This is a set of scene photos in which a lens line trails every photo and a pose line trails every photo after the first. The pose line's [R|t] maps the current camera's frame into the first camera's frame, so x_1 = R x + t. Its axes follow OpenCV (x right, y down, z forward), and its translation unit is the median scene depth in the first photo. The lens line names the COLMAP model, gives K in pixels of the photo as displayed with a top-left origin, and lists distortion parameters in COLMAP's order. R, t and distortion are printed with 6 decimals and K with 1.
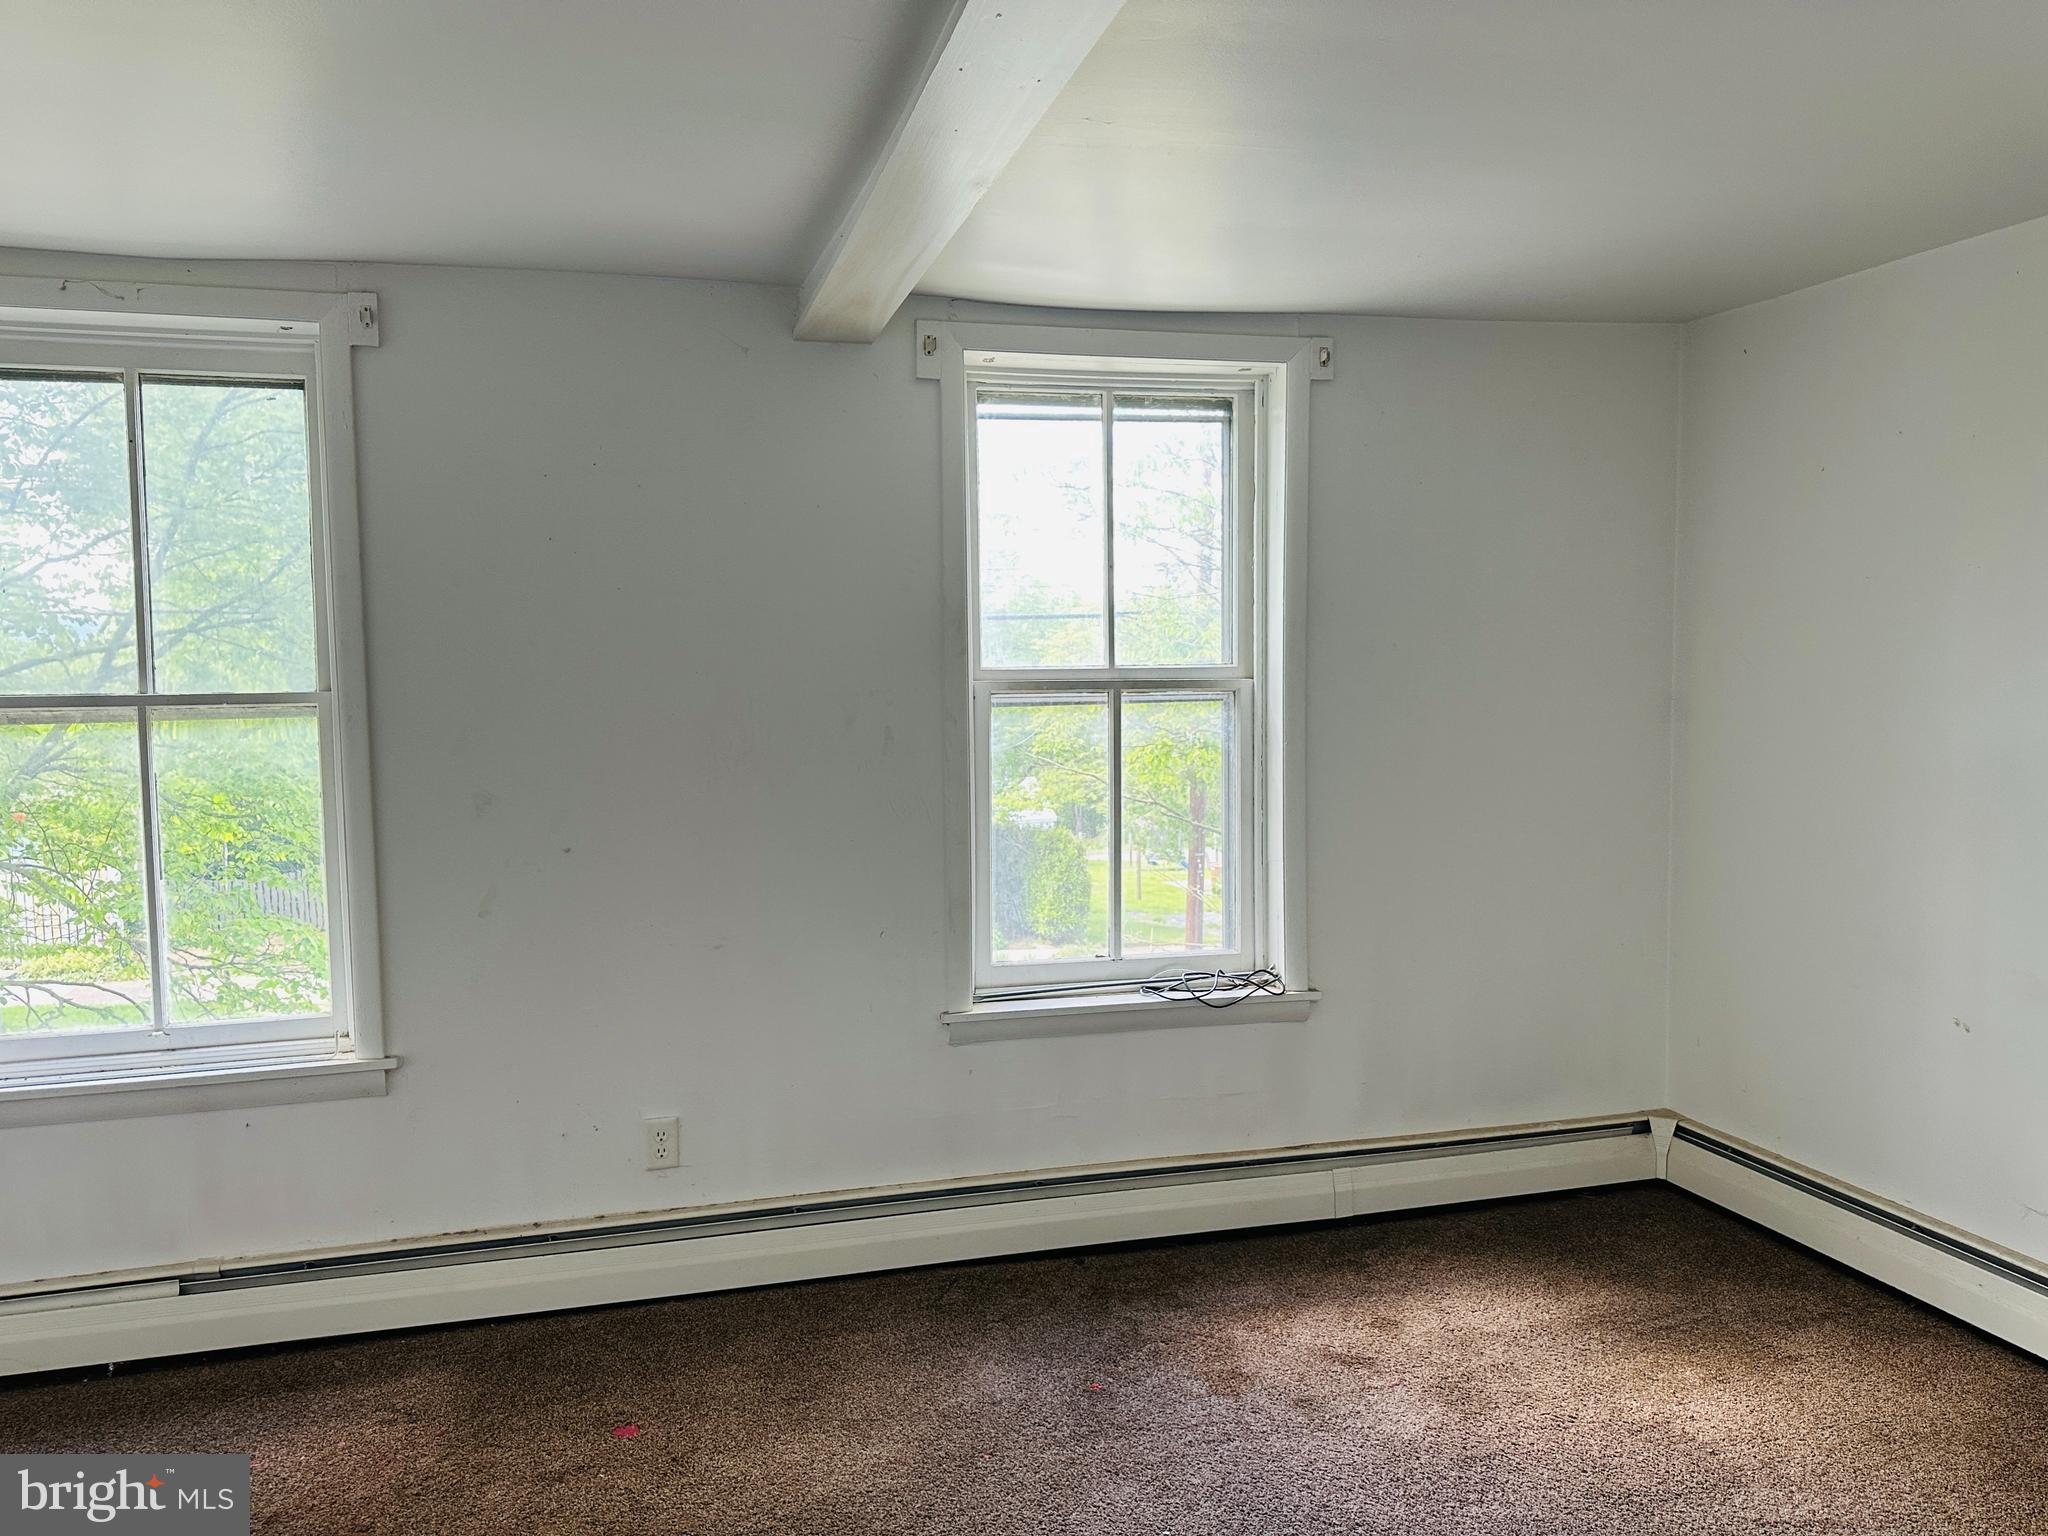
lens RADIAL K [[1450.2, 0, 1021.6], [0, 1450.2, 770.3], [0, 0, 1]] dist [0.003914, 0.001434]
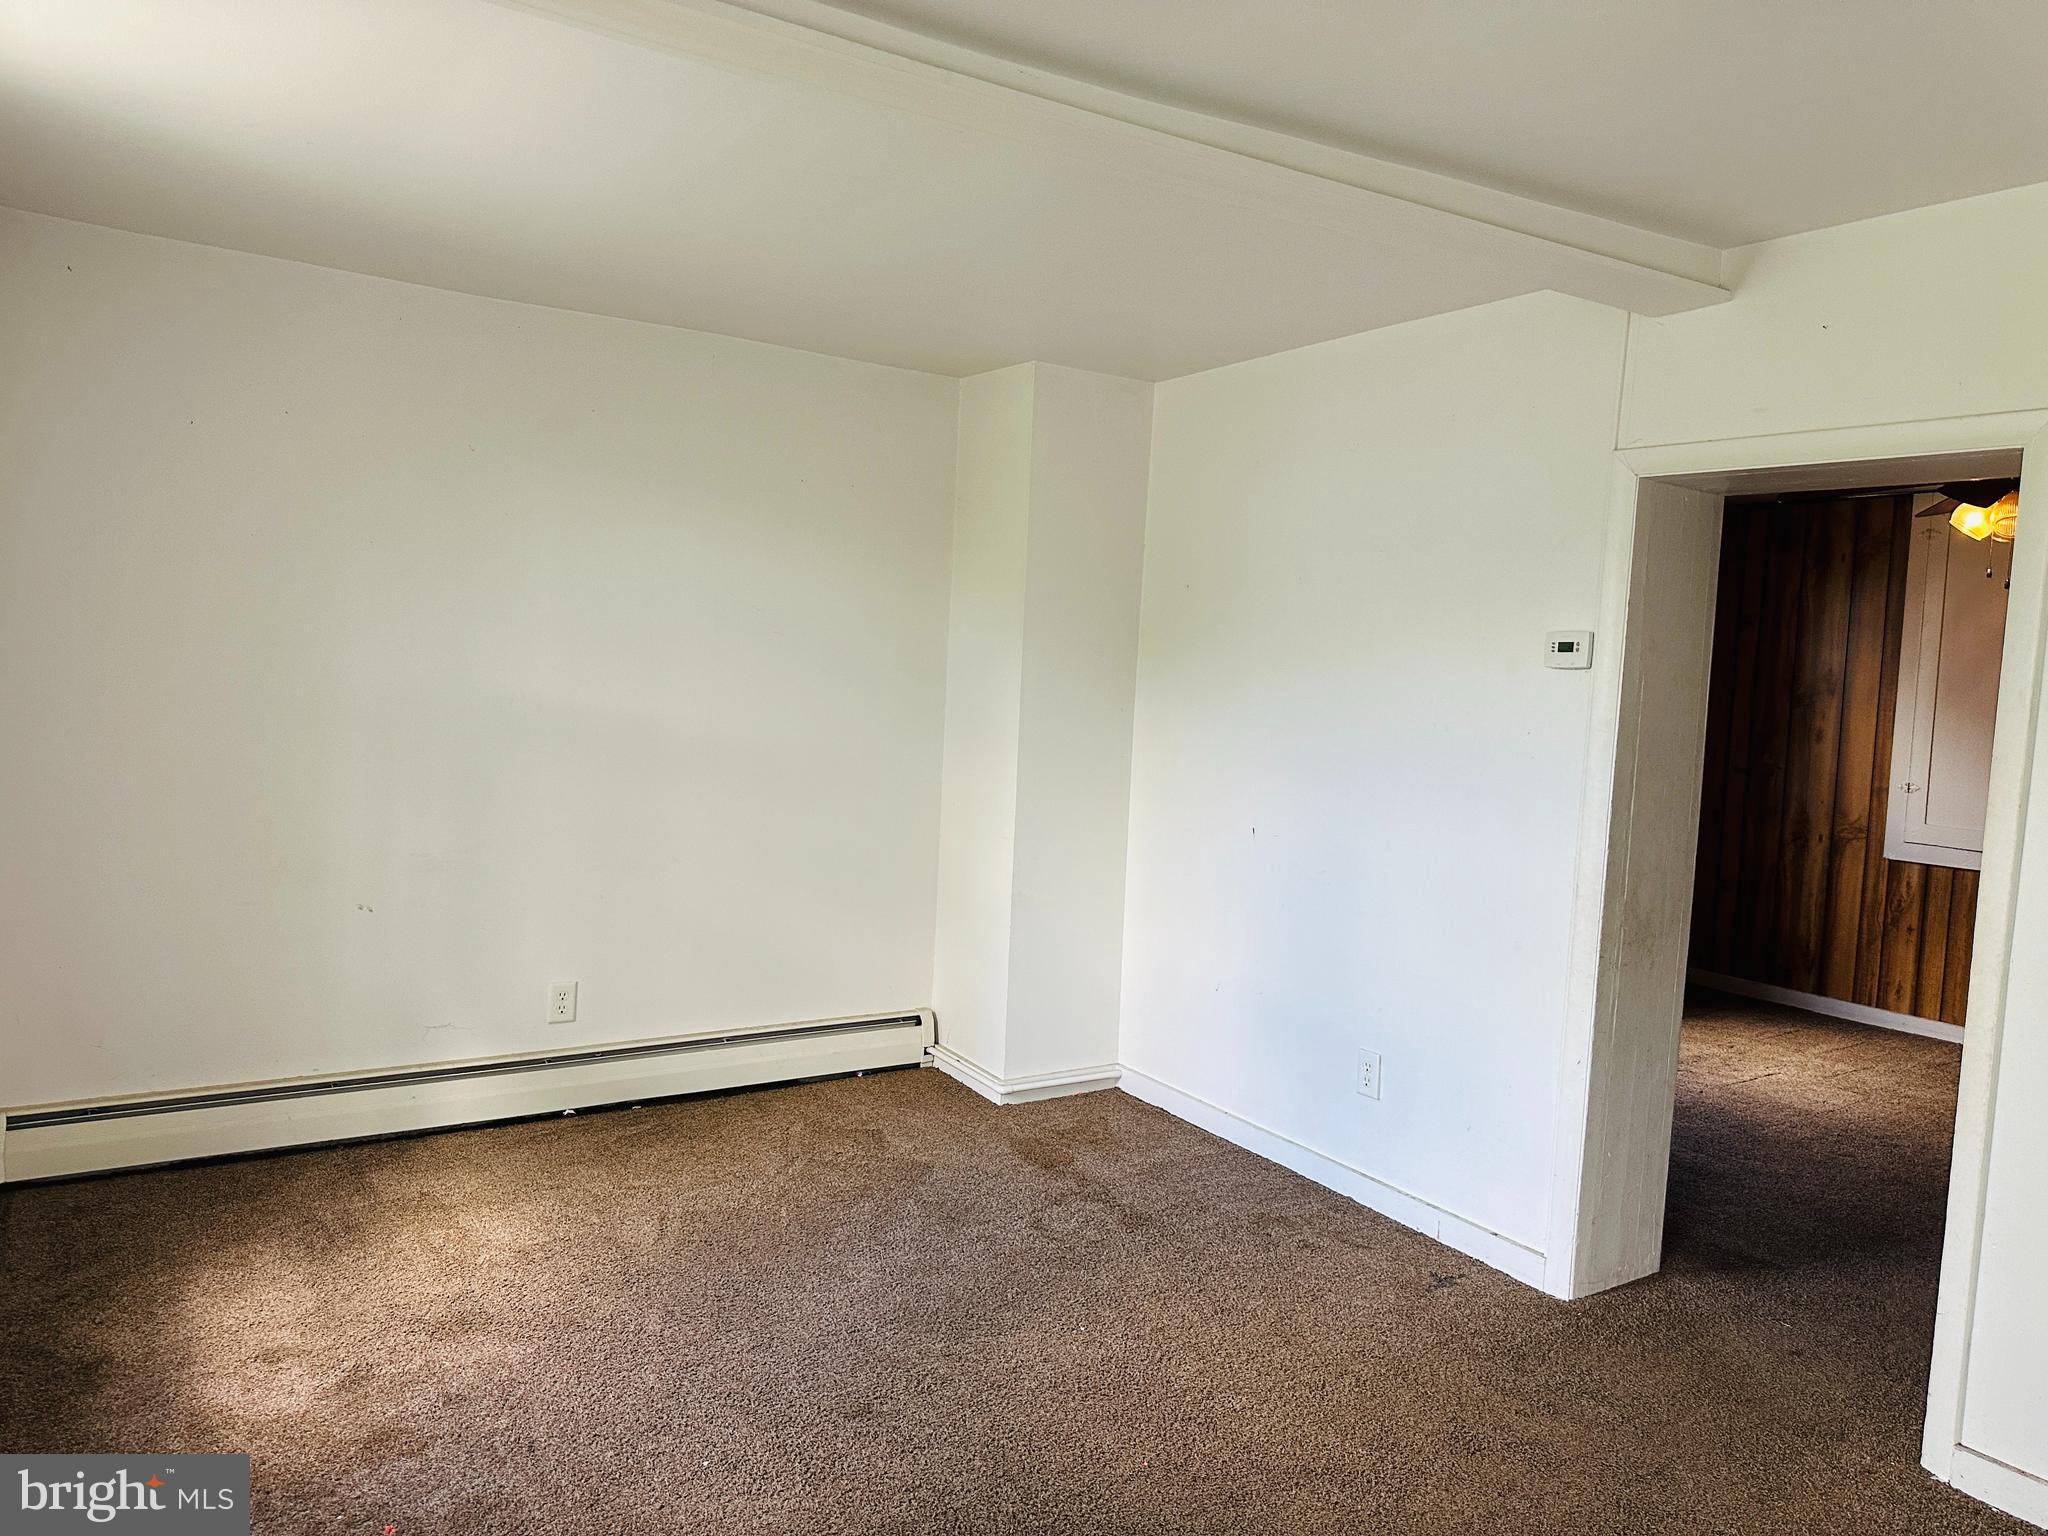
lens RADIAL K [[1450.2, 0, 1023.4], [0, 1450.2, 765.6], [0, 0, 1]] dist [0.003914, 0.001434]
pose [[-0.297333, -0.079631, 0.951447, -0.736726], [0.020780, 0.995740, 0.089832, -0.050635], [-0.954548, 0.046481, -0.294412, 0.850669]]
